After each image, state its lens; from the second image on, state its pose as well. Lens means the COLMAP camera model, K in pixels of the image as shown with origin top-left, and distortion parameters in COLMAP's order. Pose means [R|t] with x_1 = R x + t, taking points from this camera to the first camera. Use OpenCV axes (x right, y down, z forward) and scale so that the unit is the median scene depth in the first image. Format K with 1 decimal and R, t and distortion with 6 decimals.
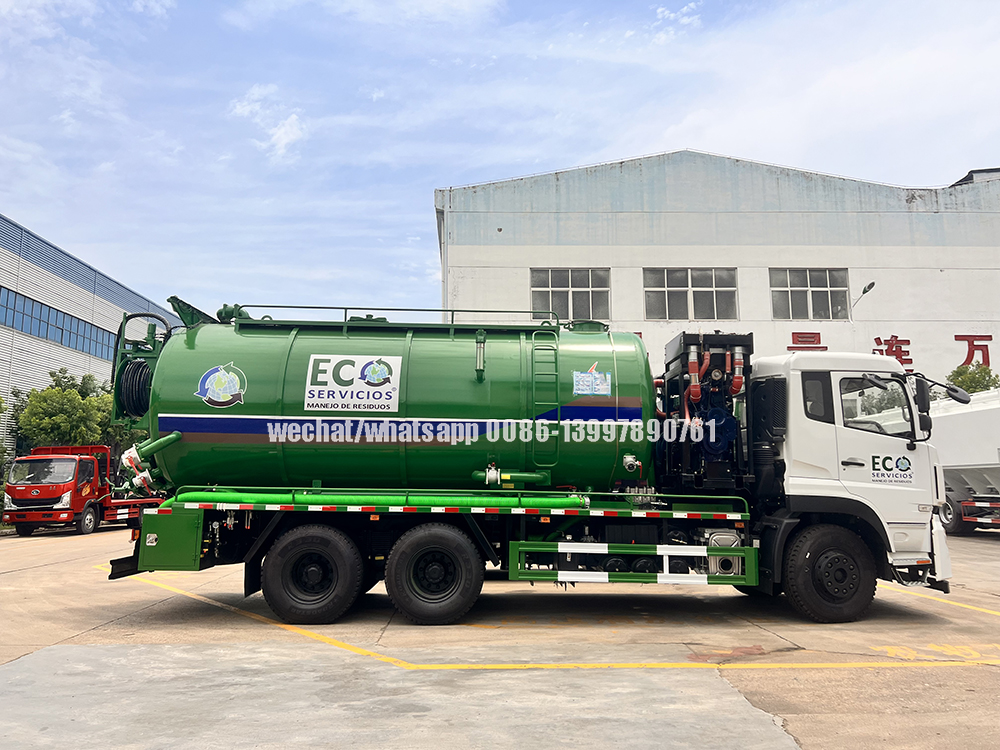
lens RADIAL K [[738.4, 0, 496.8], [0, 738.4, 379.7], [0, 0, 1]] dist [0.068412, -0.083487]
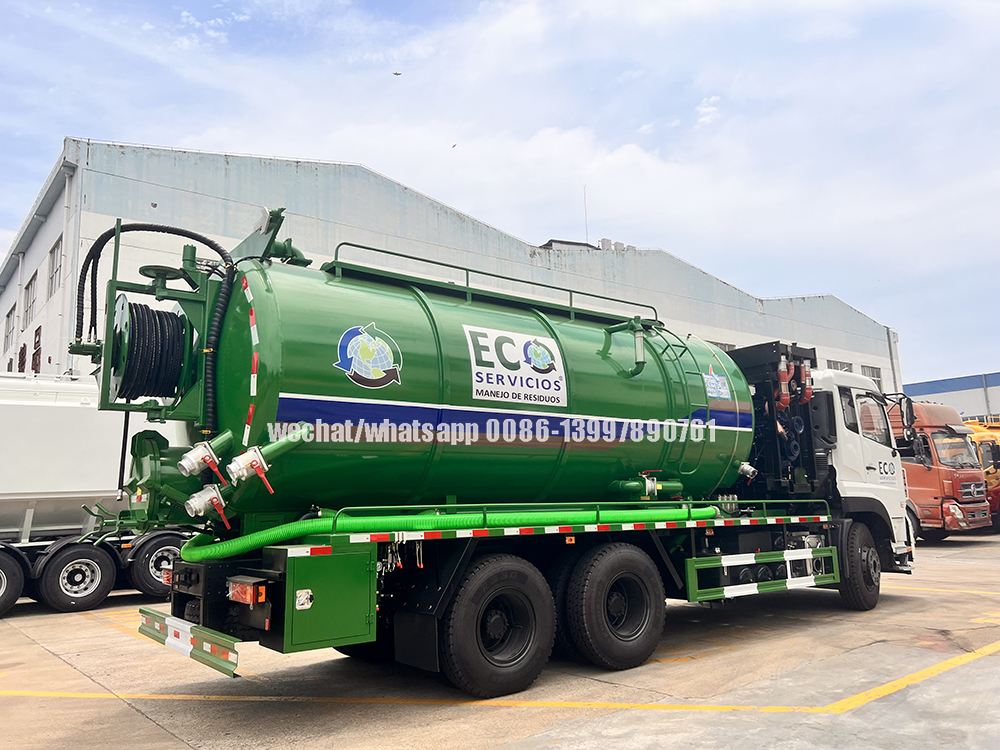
lens RADIAL K [[738.4, 0, 498.8], [0, 738.4, 375.7], [0, 0, 1]] dist [0.068412, -0.083487]
pose [[0.801738, 0.069656, 0.593603, -0.671117], [-0.047329, 0.997466, -0.053123, 0.055975], [-0.595799, 0.014496, 0.803002, 0.399774]]
